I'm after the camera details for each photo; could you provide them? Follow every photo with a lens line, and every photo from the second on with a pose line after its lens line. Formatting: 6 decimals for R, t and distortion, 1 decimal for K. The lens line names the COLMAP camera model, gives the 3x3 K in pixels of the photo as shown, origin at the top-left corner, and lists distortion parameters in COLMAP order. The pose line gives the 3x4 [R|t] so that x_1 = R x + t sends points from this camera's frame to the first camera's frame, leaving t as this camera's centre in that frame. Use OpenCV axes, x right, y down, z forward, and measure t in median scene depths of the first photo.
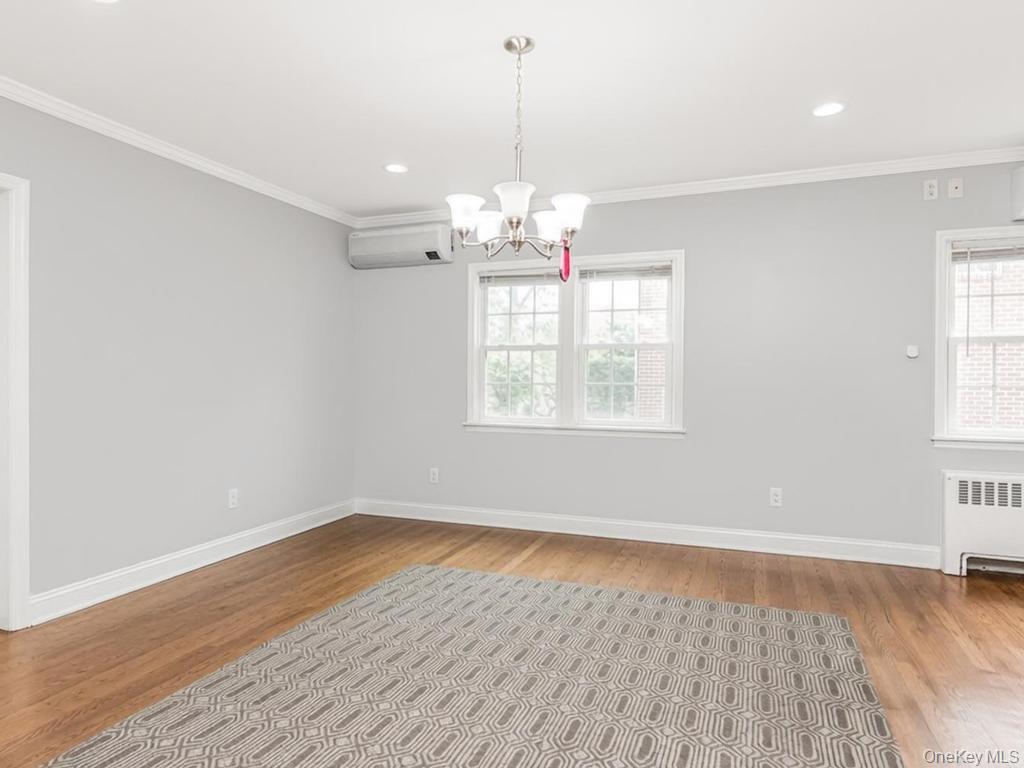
lens RADIAL K [[602.4, 0, 512.0], [0, 602.4, 384.0], [0, 0, 1]] dist [0.001744, 0.000337]
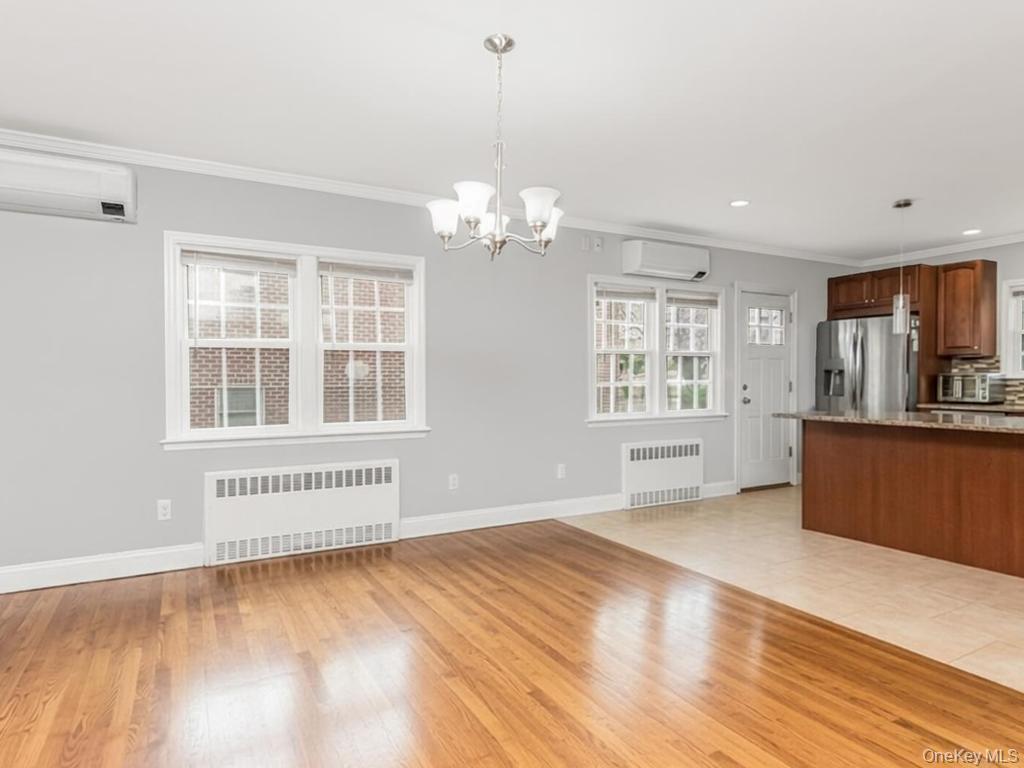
lens RADIAL K [[602.4, 0, 512.0], [0, 602.4, 384.0], [0, 0, 1]] dist [0.001744, 0.000337]
pose [[0.628056, -0.015176, 0.778020, -0.511910], [0.014626, 0.999863, 0.007697, -0.008296], [-0.778030, 0.006545, 0.628192, 0.252915]]
